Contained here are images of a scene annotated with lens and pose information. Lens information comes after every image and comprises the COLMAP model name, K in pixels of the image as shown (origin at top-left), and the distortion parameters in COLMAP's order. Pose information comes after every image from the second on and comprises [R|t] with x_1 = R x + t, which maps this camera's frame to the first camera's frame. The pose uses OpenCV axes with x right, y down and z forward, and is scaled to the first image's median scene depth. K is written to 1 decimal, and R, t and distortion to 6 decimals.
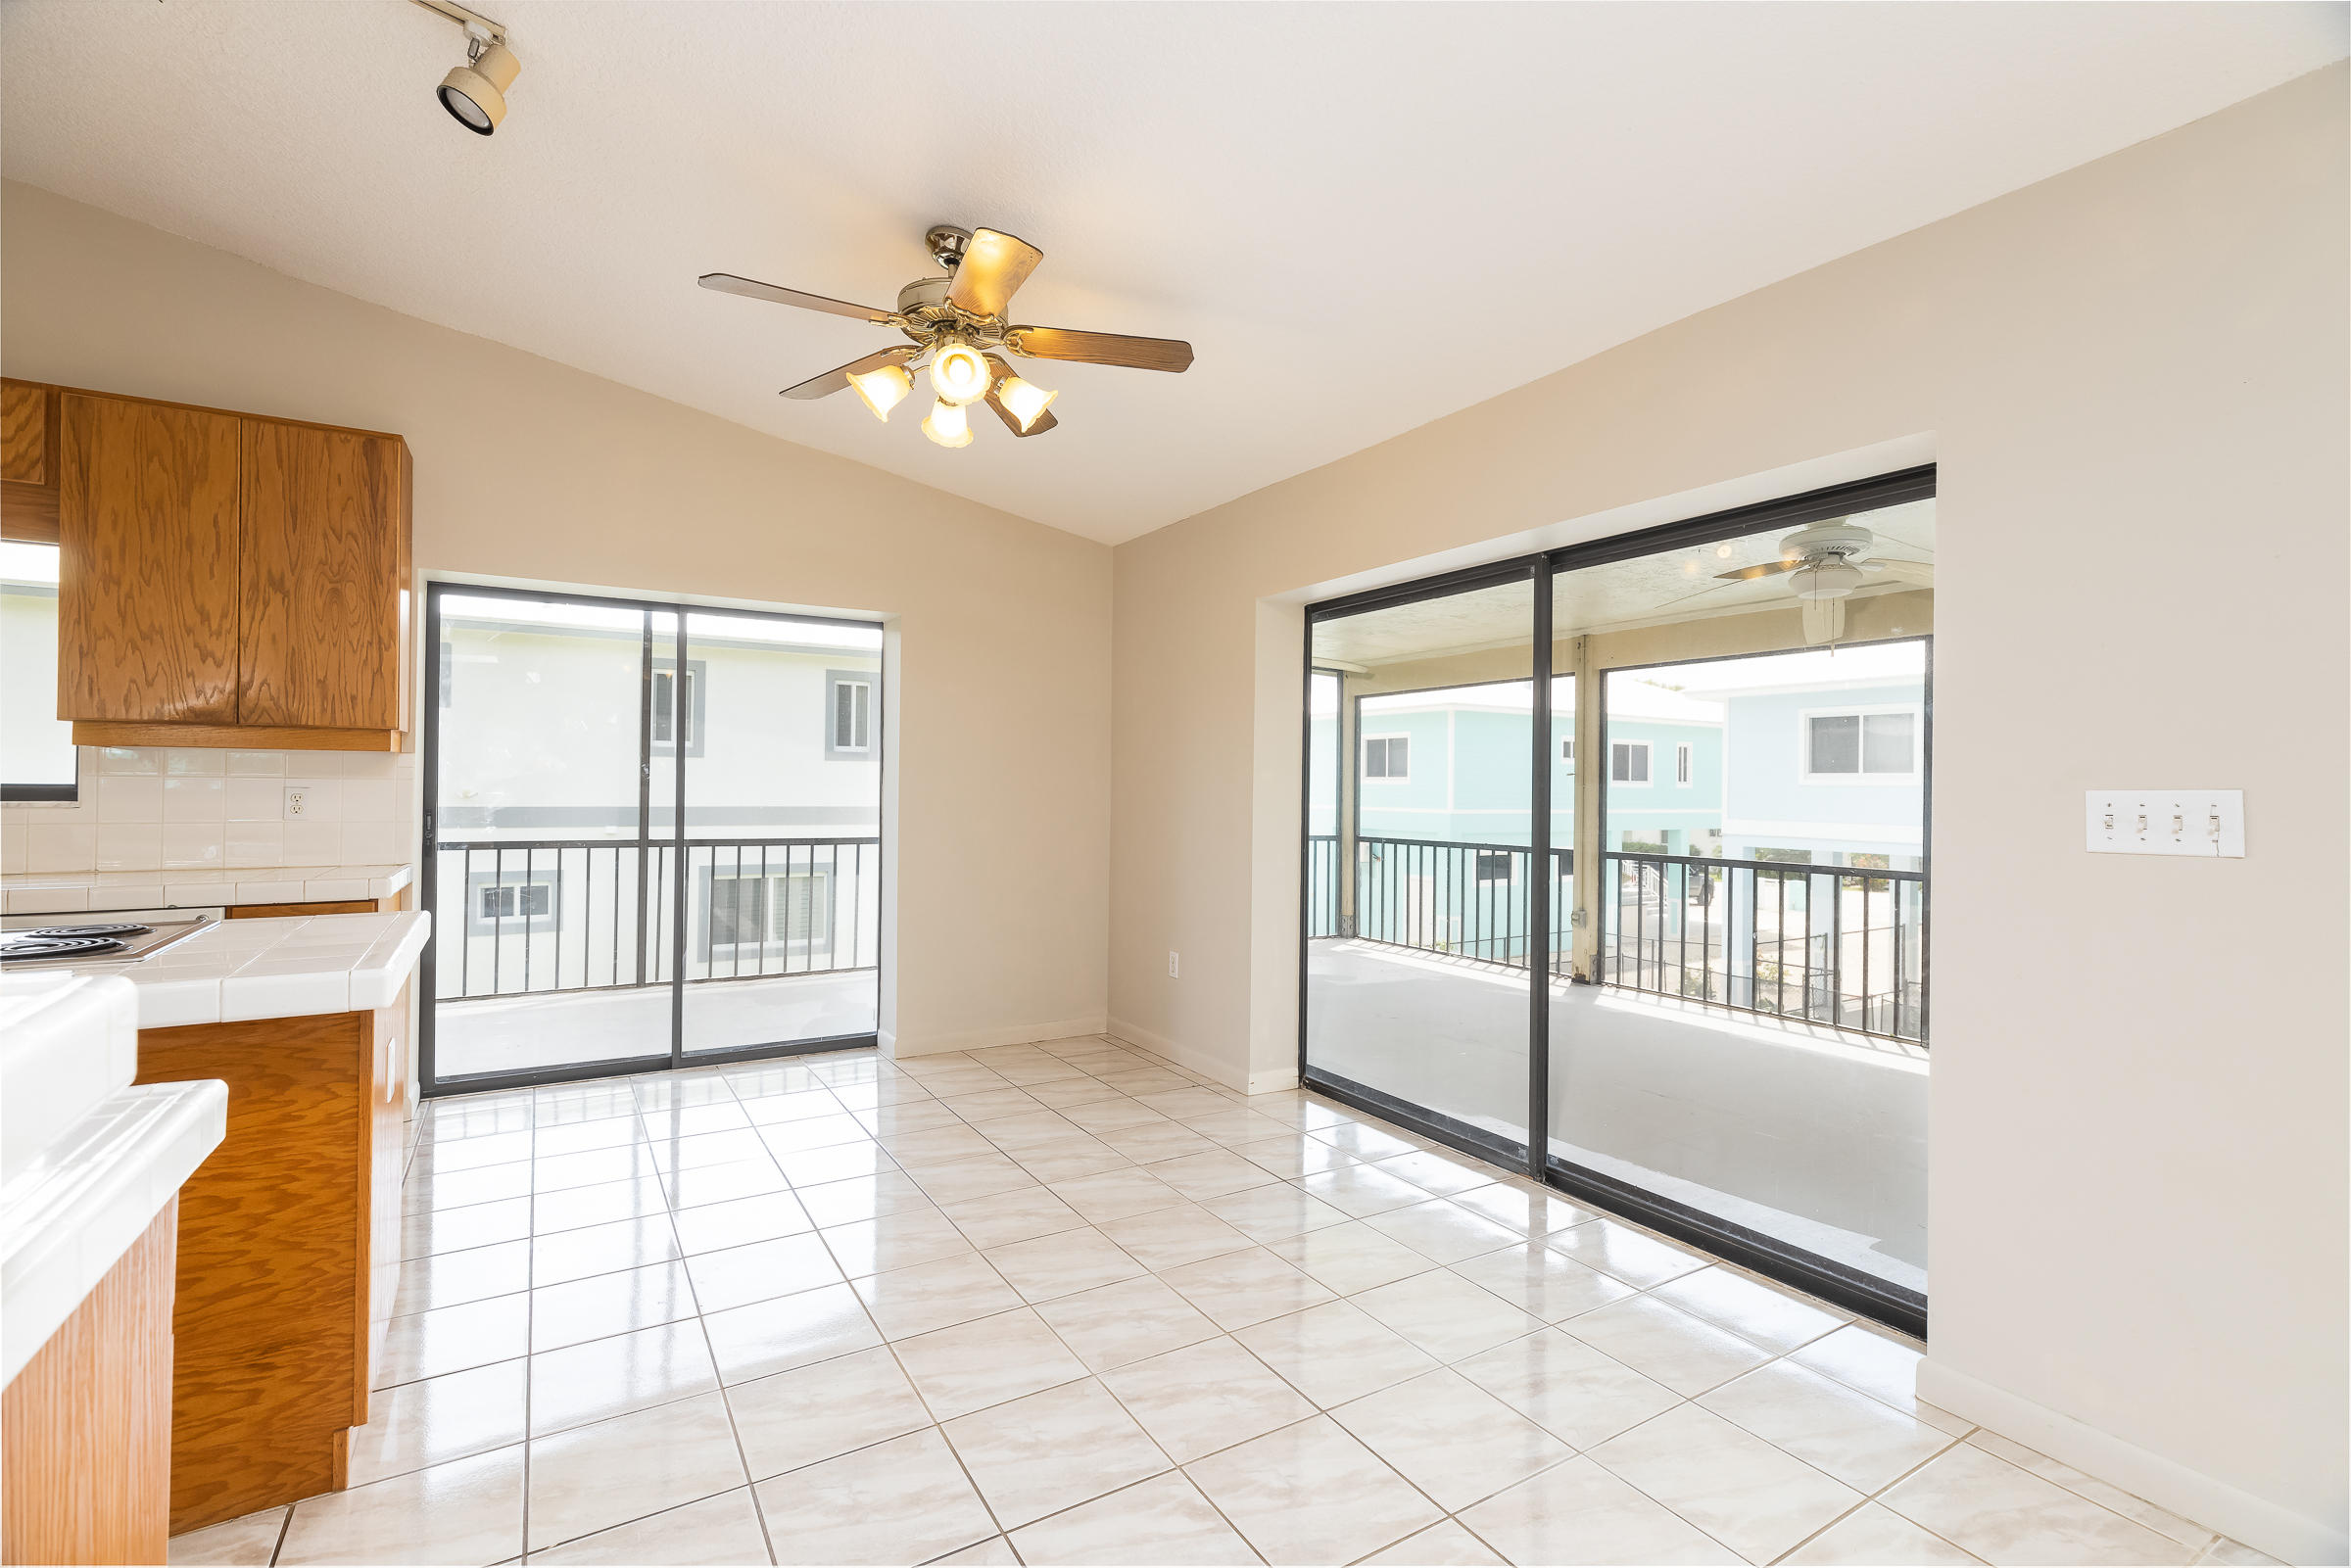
lens RADIAL K [[1048.4, 0, 1183.2], [0, 1048.4, 775.0], [0, 0, 1]] dist [0.002987, -0.000184]
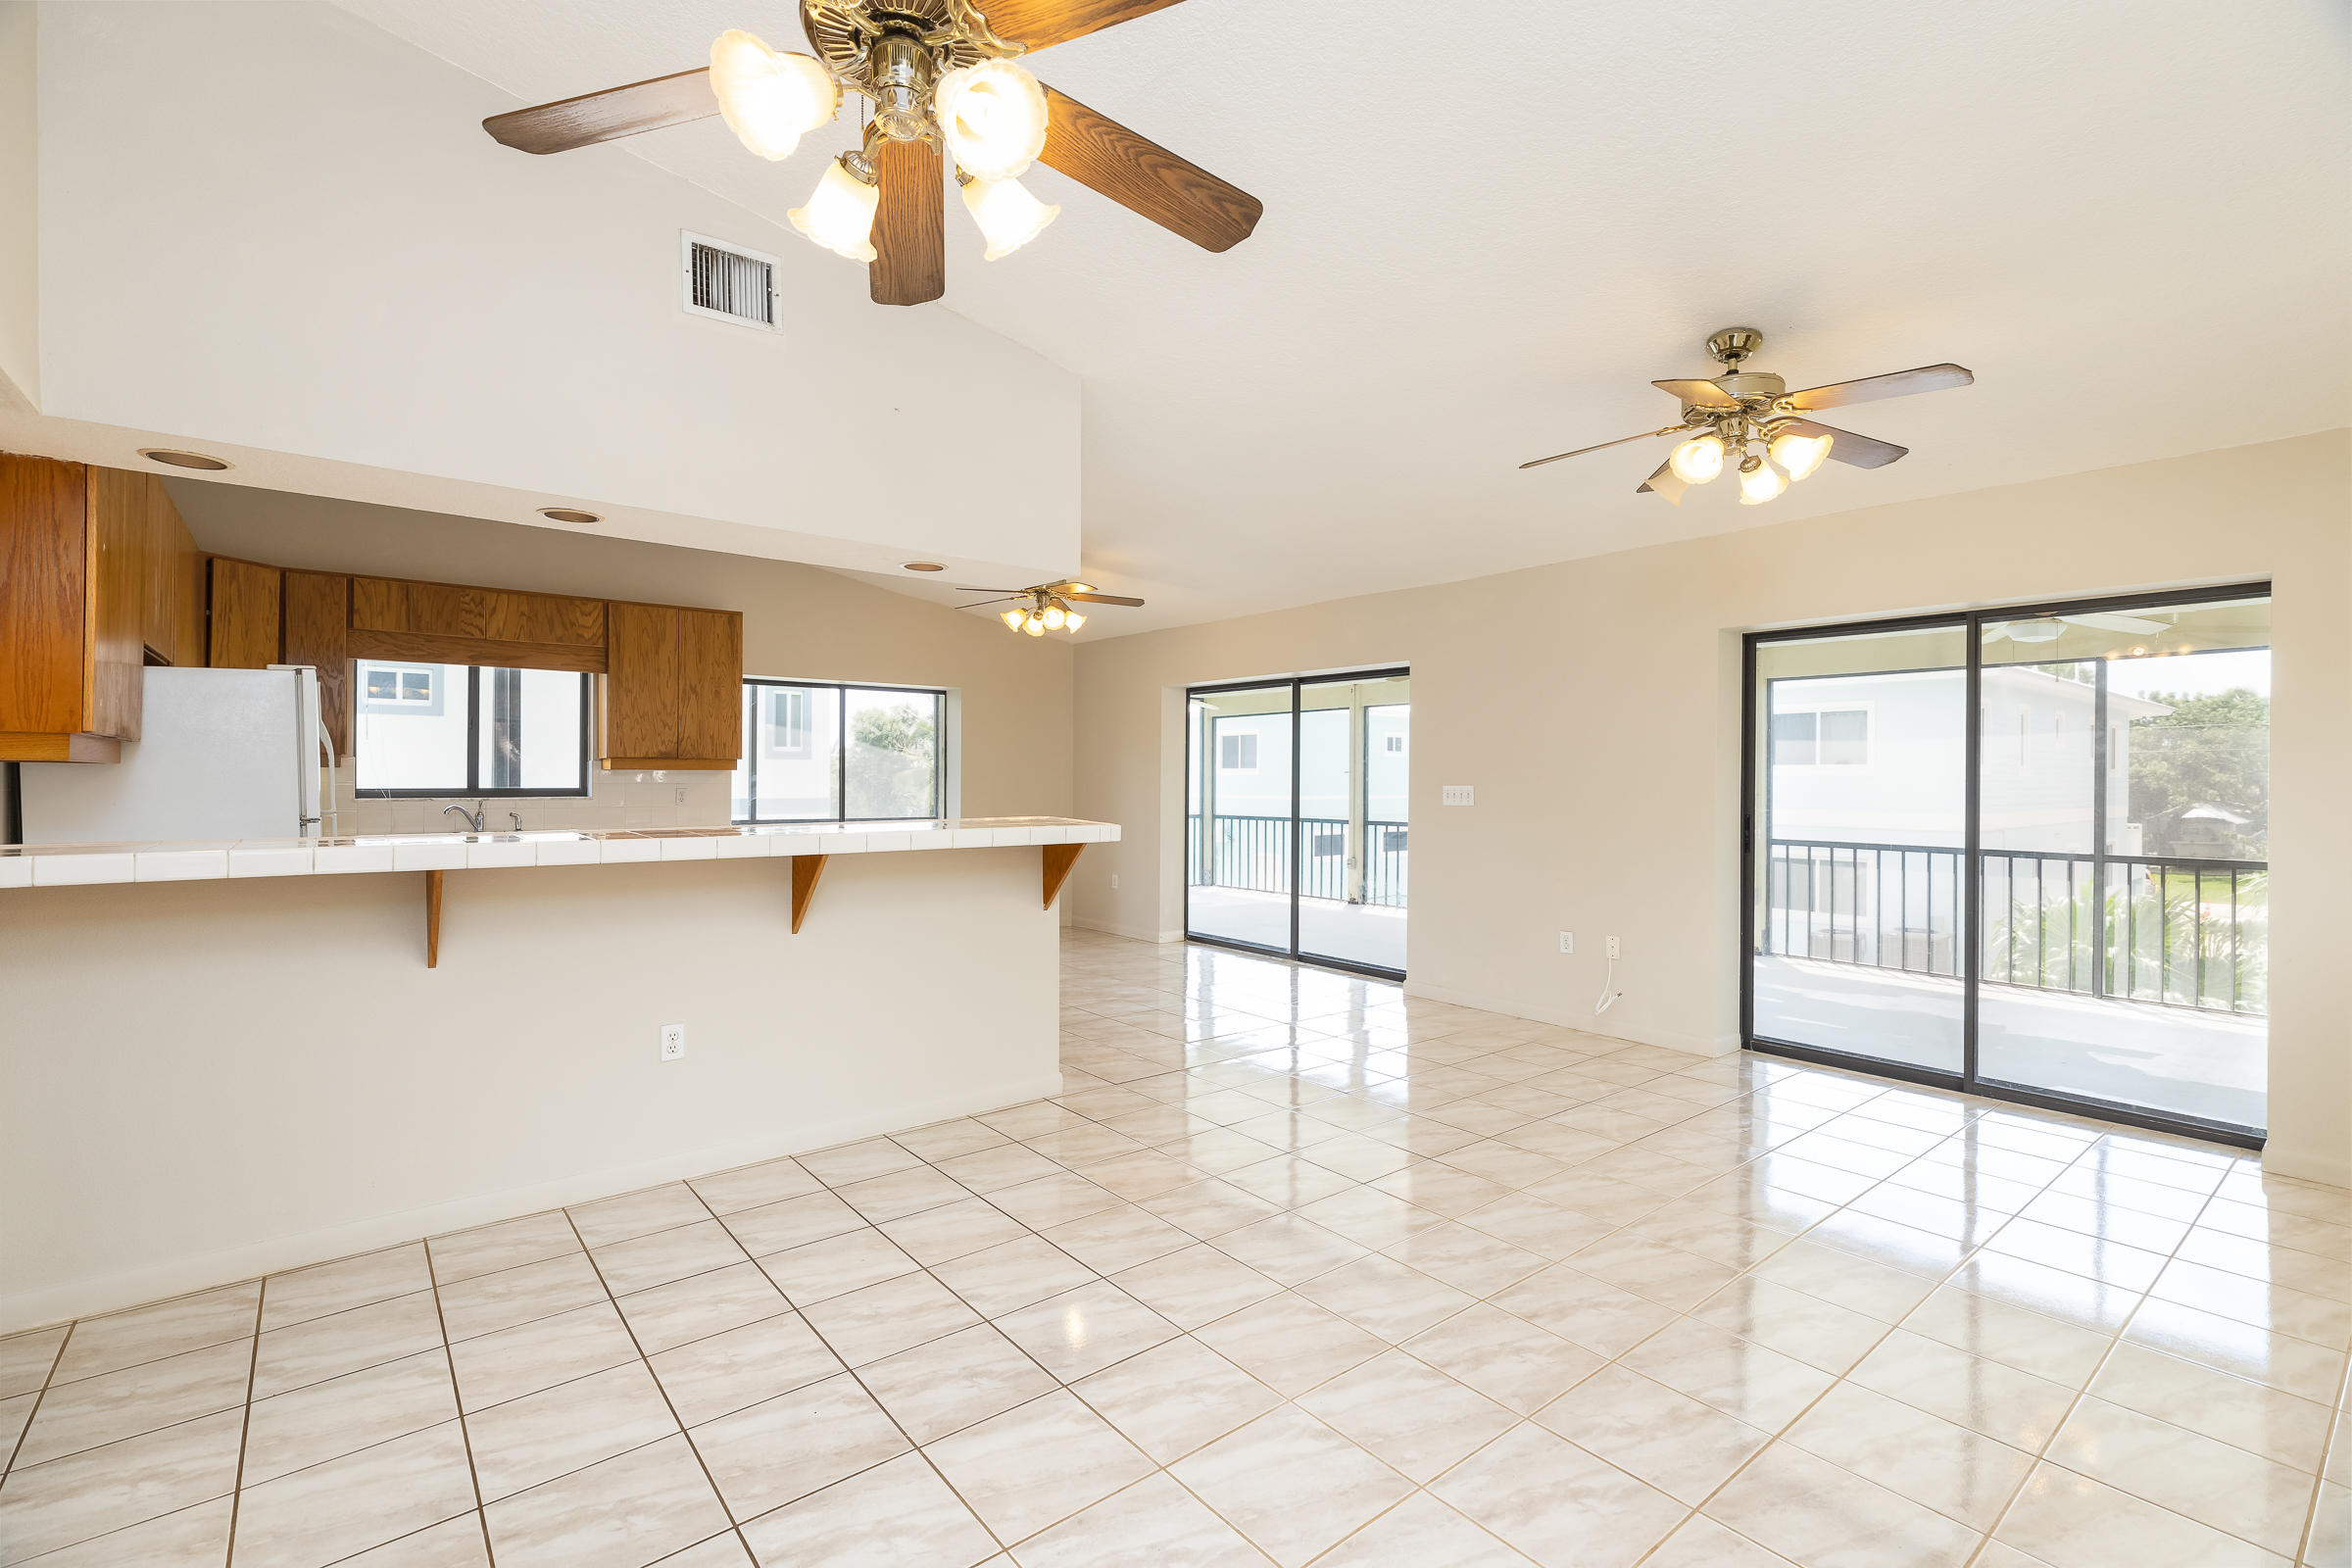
lens RADIAL K [[1049.0, 0, 1173.8], [0, 1049.0, 780.4], [0, 0, 1]] dist [0.002987, -0.000184]
pose [[0.992008, -0.006722, 0.125997, -0.182055], [0.004823, 0.999870, 0.015371, -0.029402], [-0.126084, -0.014641, 0.991912, -1.095166]]
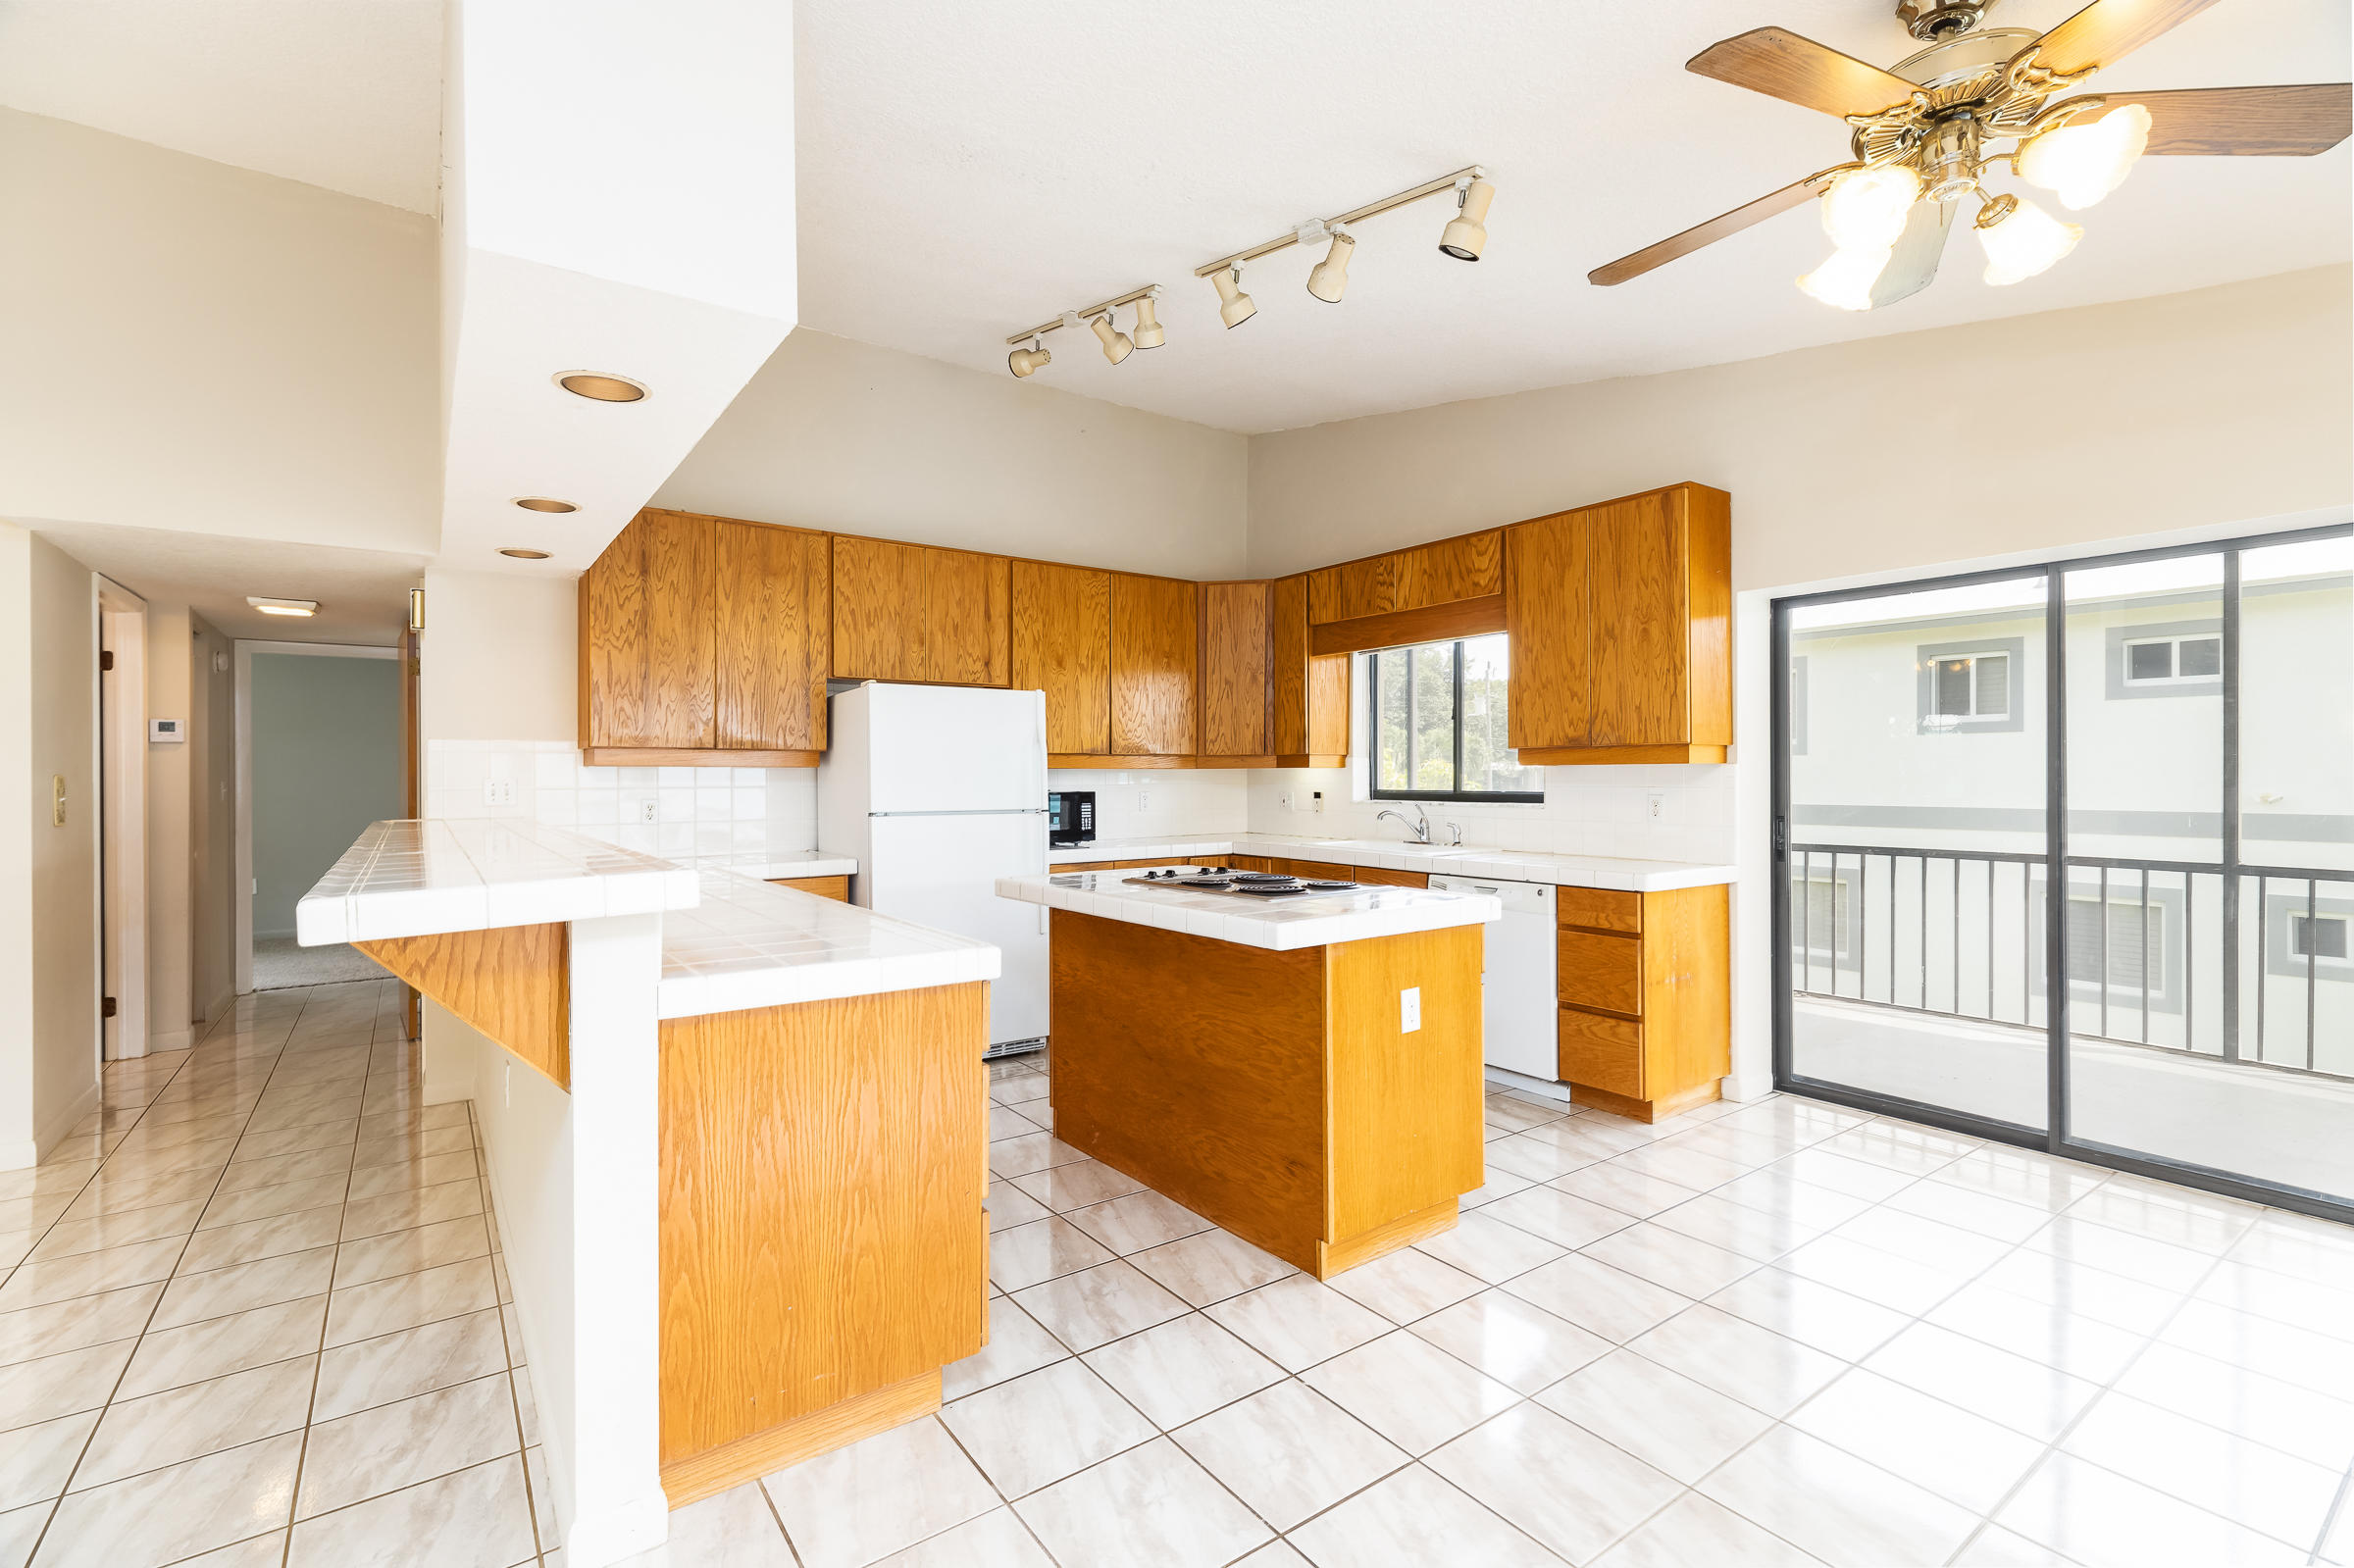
lens RADIAL K [[1049.8, 0, 1151.7], [0, 1049.8, 777.9], [0, 0, 1]] dist [0.002987, -0.000184]
pose [[0.066297, -0.009548, -0.997754, 0.333346], [0.011897, 0.999891, -0.008778, -0.003790], [0.997729, -0.011288, 0.066403, 0.349770]]
